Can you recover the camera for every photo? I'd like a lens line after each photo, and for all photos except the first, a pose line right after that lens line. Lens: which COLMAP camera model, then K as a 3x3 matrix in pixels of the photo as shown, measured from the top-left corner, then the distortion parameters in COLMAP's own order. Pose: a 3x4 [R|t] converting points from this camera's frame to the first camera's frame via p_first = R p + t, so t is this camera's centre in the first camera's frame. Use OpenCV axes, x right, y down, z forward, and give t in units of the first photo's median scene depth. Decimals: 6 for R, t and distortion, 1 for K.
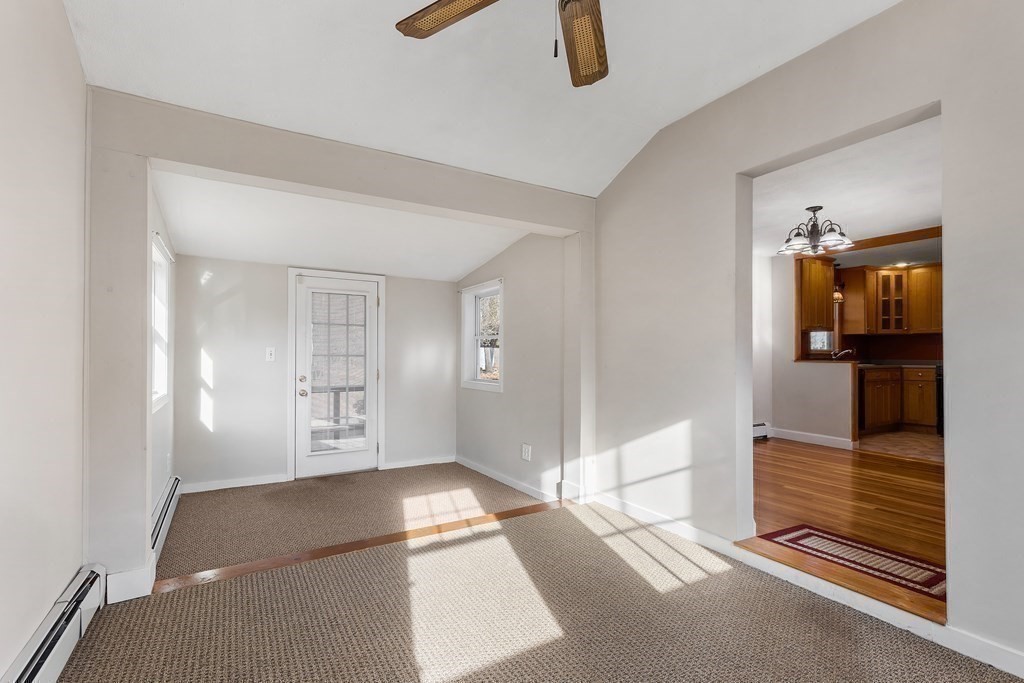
lens RADIAL K [[466.8, 0, 512.1], [0, 466.8, 349.5], [0, 0, 1]] dist [0.000927, -0.000107]
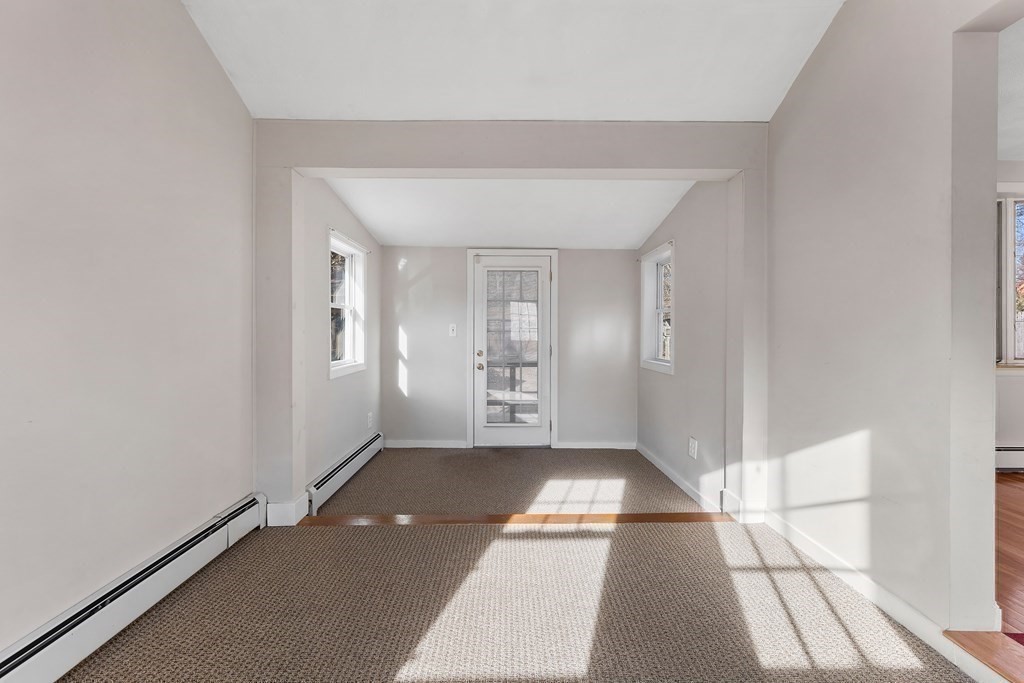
lens RADIAL K [[484.0, 0, 514.0], [0, 484.0, 340.2], [0, 0, 1]] dist [-0.003430, 0.000057]
pose [[0.868018, 0.009926, -0.496433, 0.233818], [0.005405, 0.999552, 0.029438, 0.001033], [0.496503, -0.028236, 0.867576, 0.126027]]
